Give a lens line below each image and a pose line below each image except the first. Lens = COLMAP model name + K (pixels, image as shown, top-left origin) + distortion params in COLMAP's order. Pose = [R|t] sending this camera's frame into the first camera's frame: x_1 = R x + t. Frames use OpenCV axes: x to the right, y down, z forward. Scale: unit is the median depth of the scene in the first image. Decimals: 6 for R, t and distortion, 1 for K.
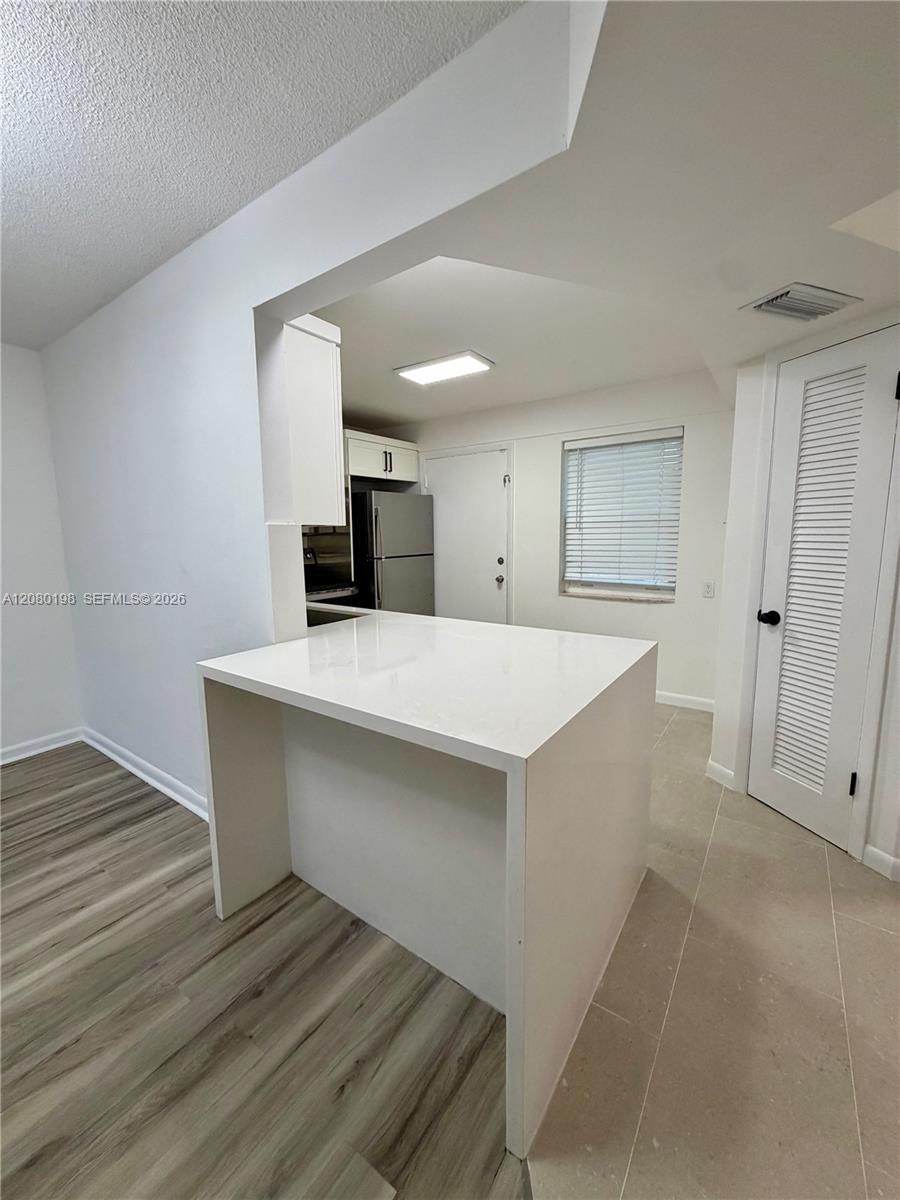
lens RADIAL K [[477.0, 0, 449.6], [0, 477.0, 598.1], [0, 0, 1]] dist [-0.001661, -0.000042]
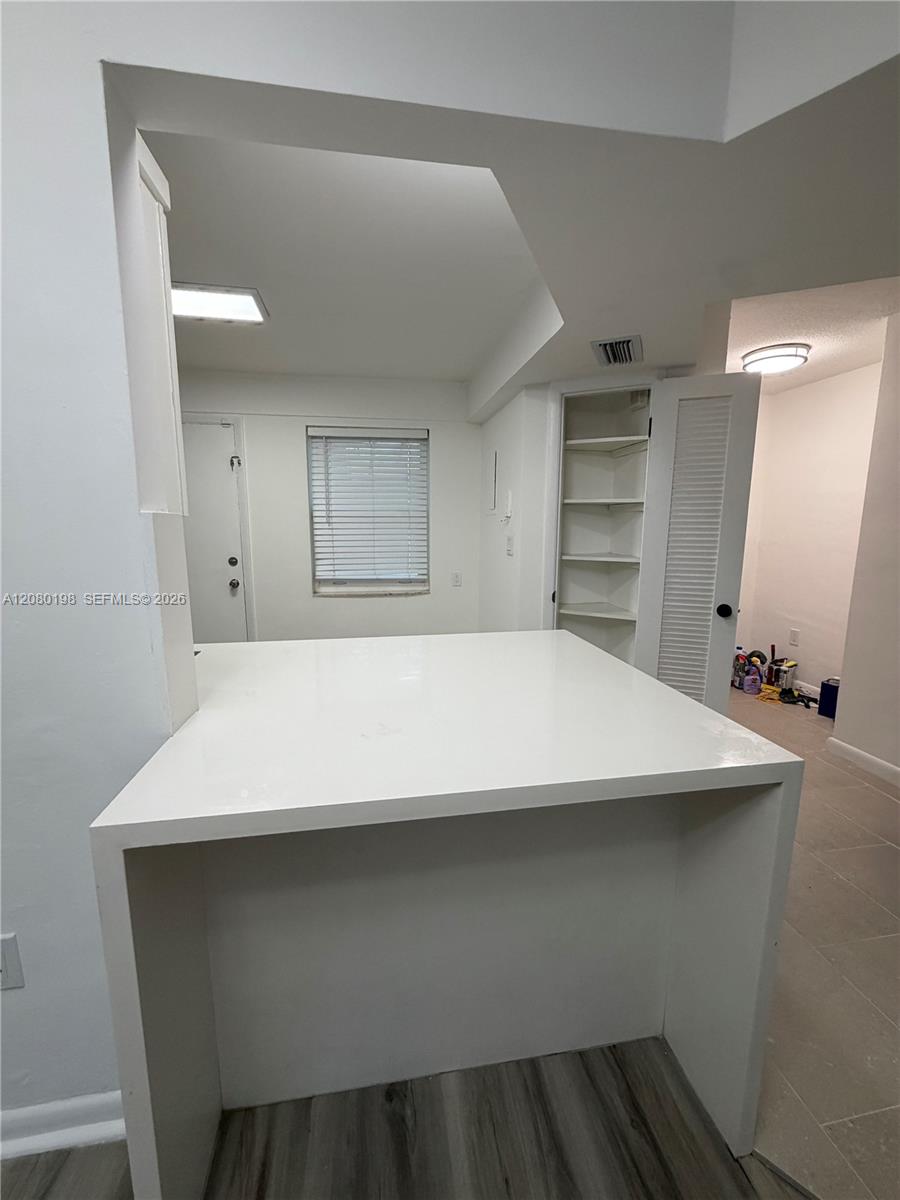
lens RADIAL K [[477.0, 0, 449.4], [0, 477.0, 598.0], [0, 0, 1]] dist [-0.001661, -0.000042]
pose [[0.706944, -0.095938, 0.700732, -0.398822], [0.087078, 0.995026, 0.048381, -0.043932], [-0.701888, 0.026816, 0.711782, 0.308943]]
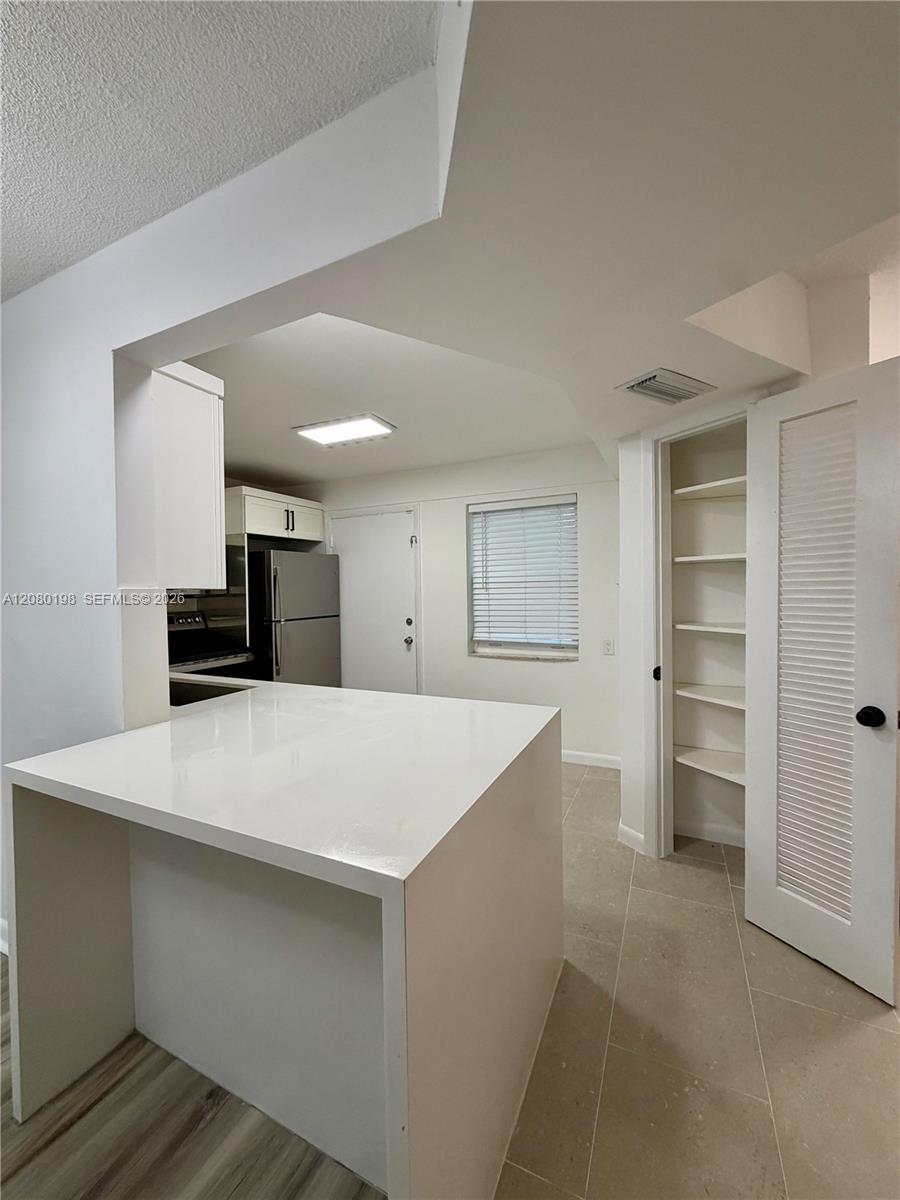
lens RADIAL K [[477.0, 0, 449.1], [0, 477.0, 598.3], [0, 0, 1]] dist [-0.001661, -0.000042]
pose [[0.985088, -0.007215, 0.171899, 0.039110], [0.027834, 0.992642, -0.117840, -0.016144], [-0.169784, 0.120867, 0.978041, 0.052620]]
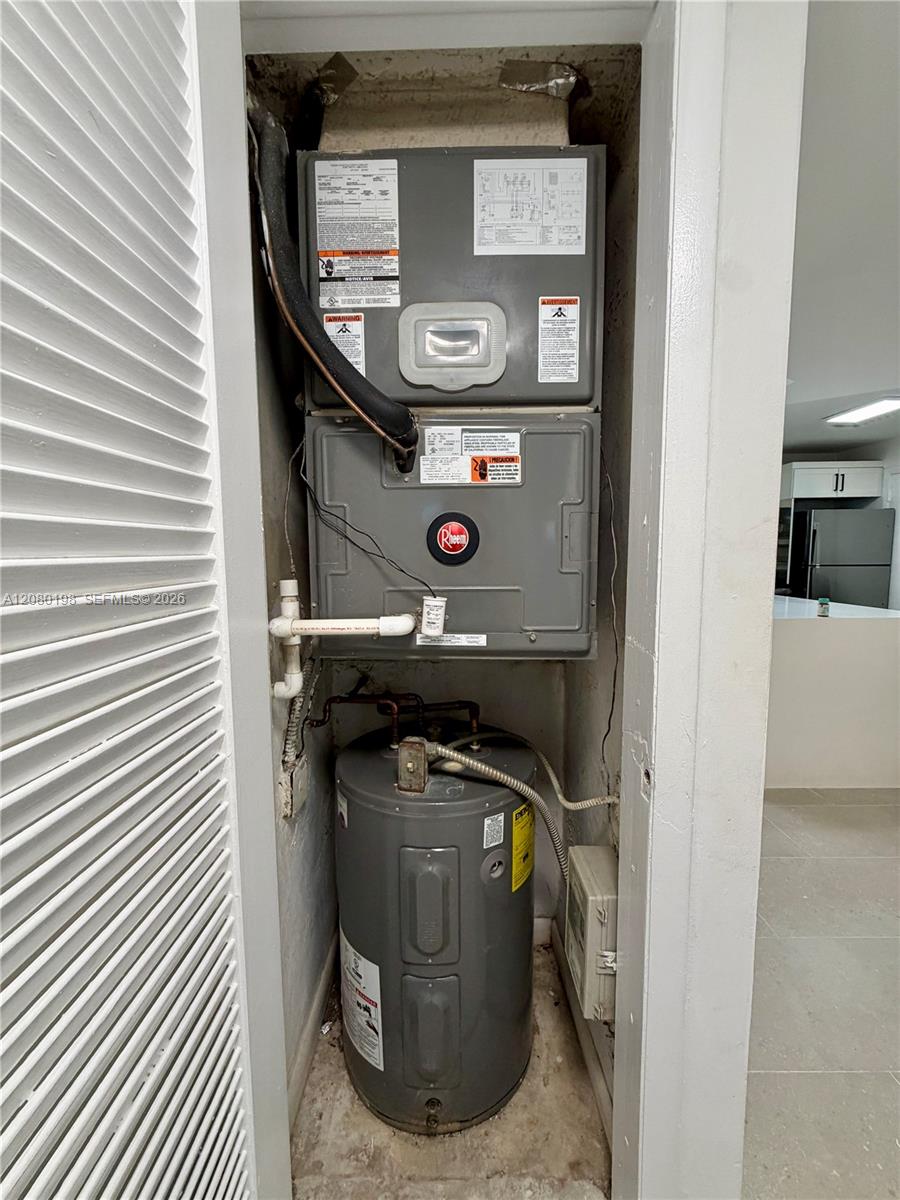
lens RADIAL K [[477.0, 0, 453.4], [0, 477.0, 597.3], [0, 0, 1]] dist [-0.001661, -0.000042]
pose [[0.572590, 0.085366, -0.815385, 0.565584], [-0.115073, 0.993087, 0.023163, 0.127676], [0.811726, 0.080566, 0.578455, -0.739666]]
